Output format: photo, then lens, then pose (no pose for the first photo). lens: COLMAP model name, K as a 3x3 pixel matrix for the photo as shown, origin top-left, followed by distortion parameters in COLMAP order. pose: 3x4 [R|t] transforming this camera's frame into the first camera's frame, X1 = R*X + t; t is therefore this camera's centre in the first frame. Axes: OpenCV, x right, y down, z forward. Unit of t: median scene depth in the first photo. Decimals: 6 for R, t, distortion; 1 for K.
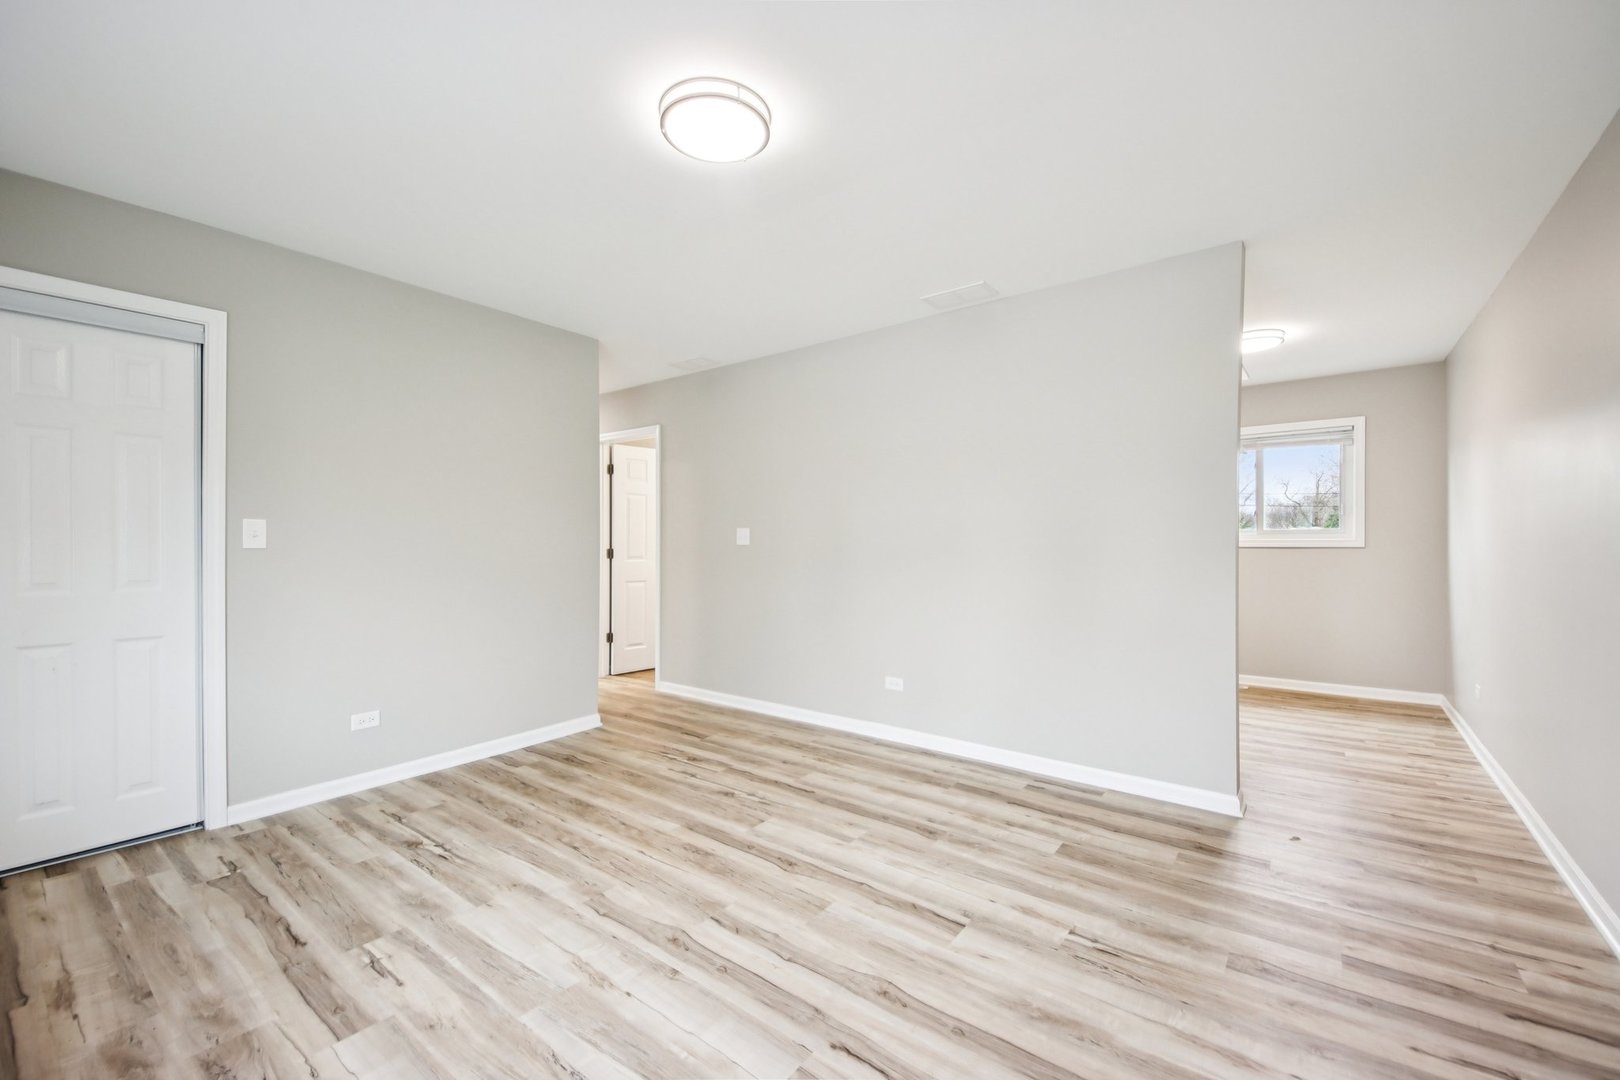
lens RADIAL K [[672.8, 0, 824.0], [0, 672.8, 533.4], [0, 0, 1]] dist [-0.021968, -0.004455]
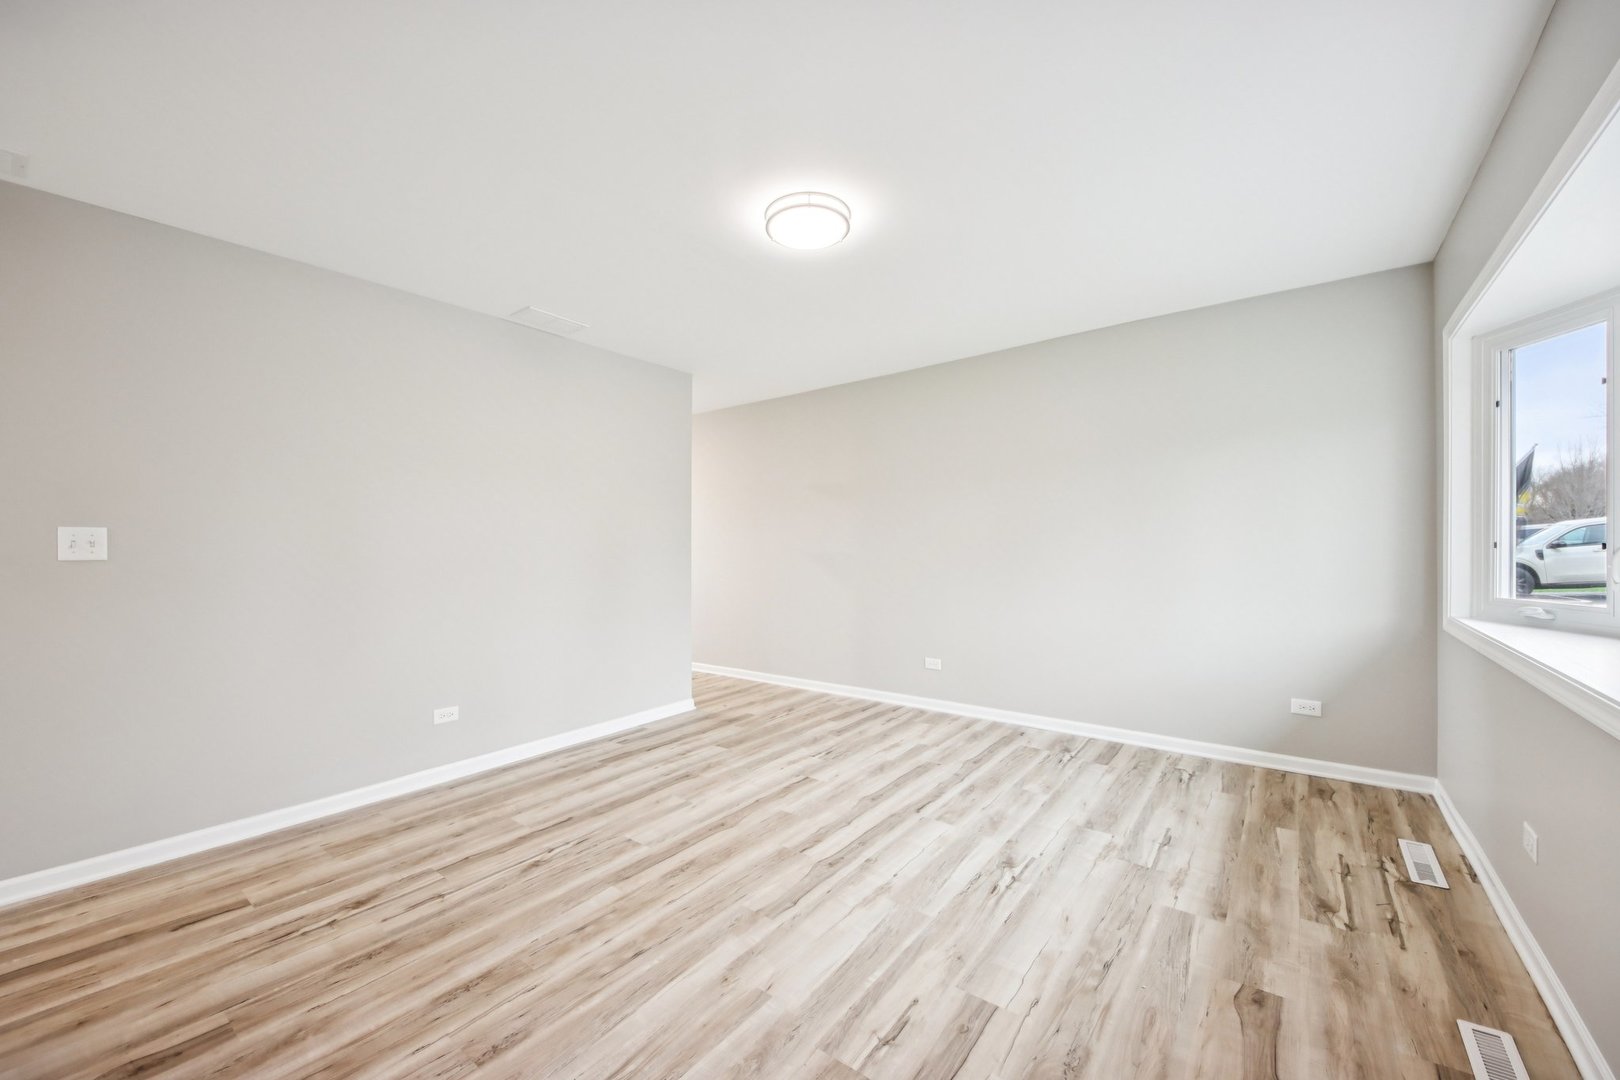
lens RADIAL K [[613.7, 0, 813.8], [0, 613.7, 524.5], [0, 0, 1]] dist [-0.037123, -0.000616]
pose [[0.031931, 0.009190, 0.999448, -0.986929], [0.027771, 0.999564, -0.010078, -0.012074], [-0.999104, 0.028077, 0.031661, 0.704713]]
